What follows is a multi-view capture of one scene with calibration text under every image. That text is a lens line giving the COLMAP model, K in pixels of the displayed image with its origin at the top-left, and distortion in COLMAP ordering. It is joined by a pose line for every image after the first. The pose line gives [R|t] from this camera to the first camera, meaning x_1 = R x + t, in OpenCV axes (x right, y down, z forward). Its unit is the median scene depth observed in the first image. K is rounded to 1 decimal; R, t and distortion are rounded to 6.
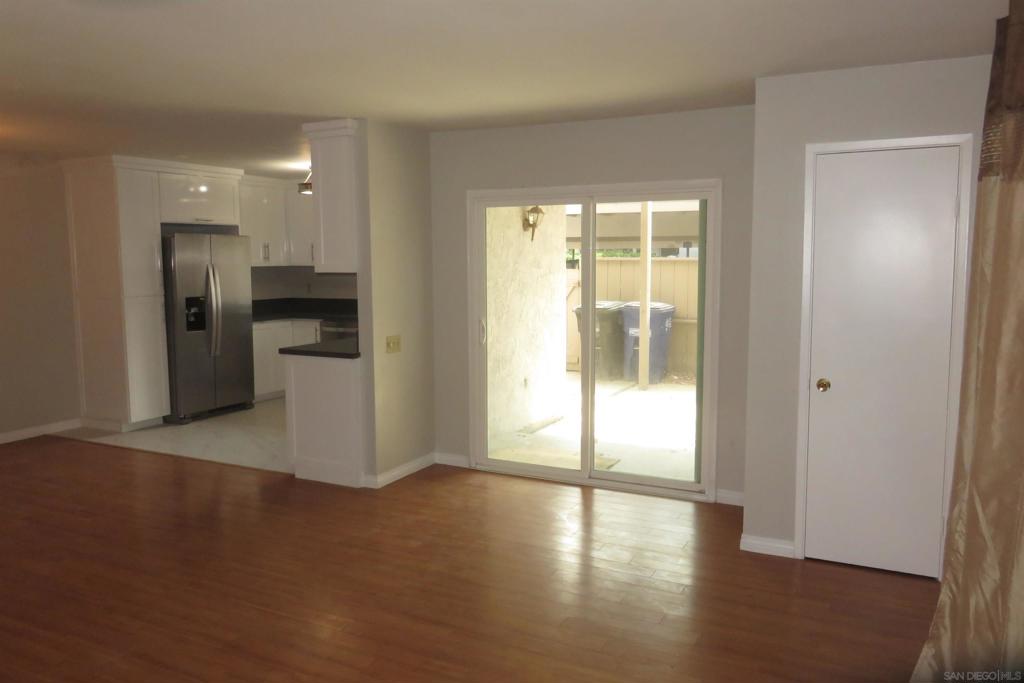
lens RADIAL K [[771.7, 0, 511.5], [0, 771.7, 334.5], [0, 0, 1]] dist [-0.000254, 0.000527]
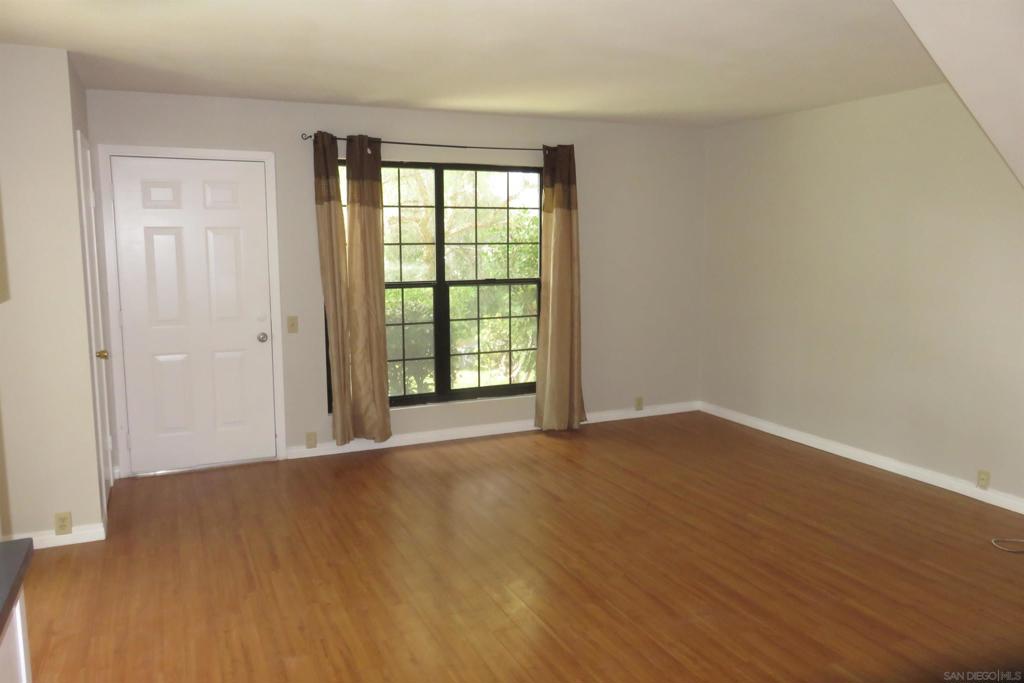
lens RADIAL K [[770.8, 0, 512.0], [0, 770.8, 341.5], [0, 0, 1]] dist [-0.004877, -0.001371]
pose [[-0.787163, -0.074737, 0.612200, -0.394416], [0.070325, 0.975280, 0.209485, -0.076790], [-0.612723, 0.207951, -0.762448, 0.794729]]
